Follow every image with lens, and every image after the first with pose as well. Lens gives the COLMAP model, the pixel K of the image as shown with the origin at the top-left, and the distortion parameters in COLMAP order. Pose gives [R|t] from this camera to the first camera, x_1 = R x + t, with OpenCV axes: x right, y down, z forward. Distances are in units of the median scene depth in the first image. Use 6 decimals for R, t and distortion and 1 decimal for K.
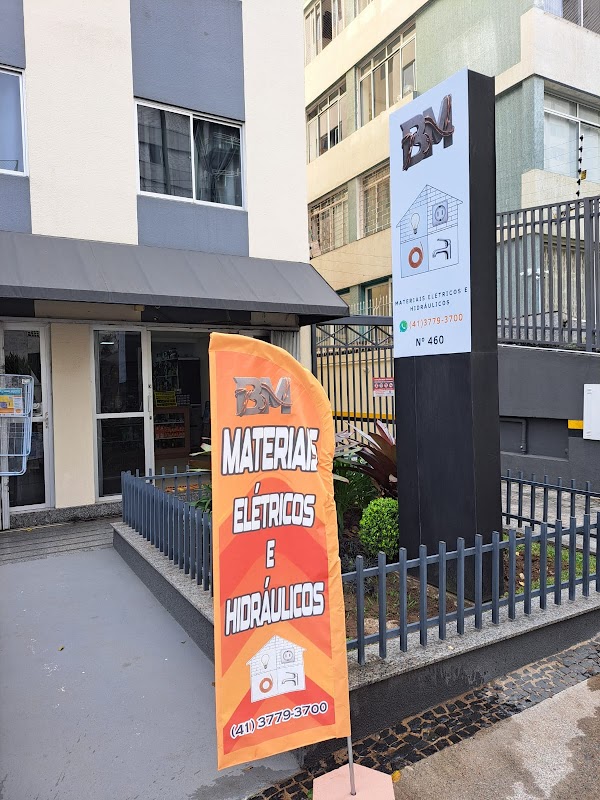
lens RADIAL K [[580.9, 0, 301.2], [0, 580.9, 401.4], [0, 0, 1]] dist [0.054540, 0.000908]
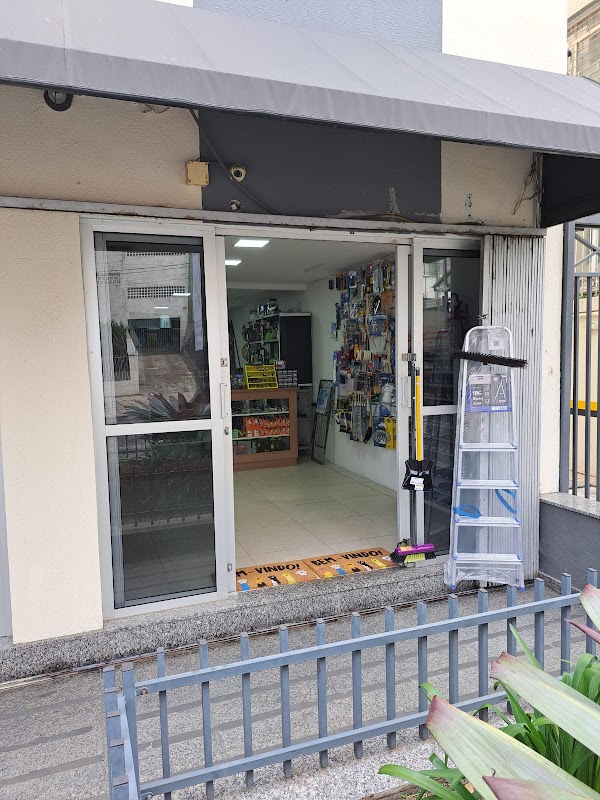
lens RADIAL K [[580.9, 0, 299.9], [0, 580.9, 401.8], [0, 0, 1]] dist [0.054540, 0.000908]
pose [[0.985832, 0.010647, -0.167397, -0.127403], [-0.000118, 0.998027, 0.062784, -0.022953], [0.167735, -0.061874, 0.983888, 0.570924]]
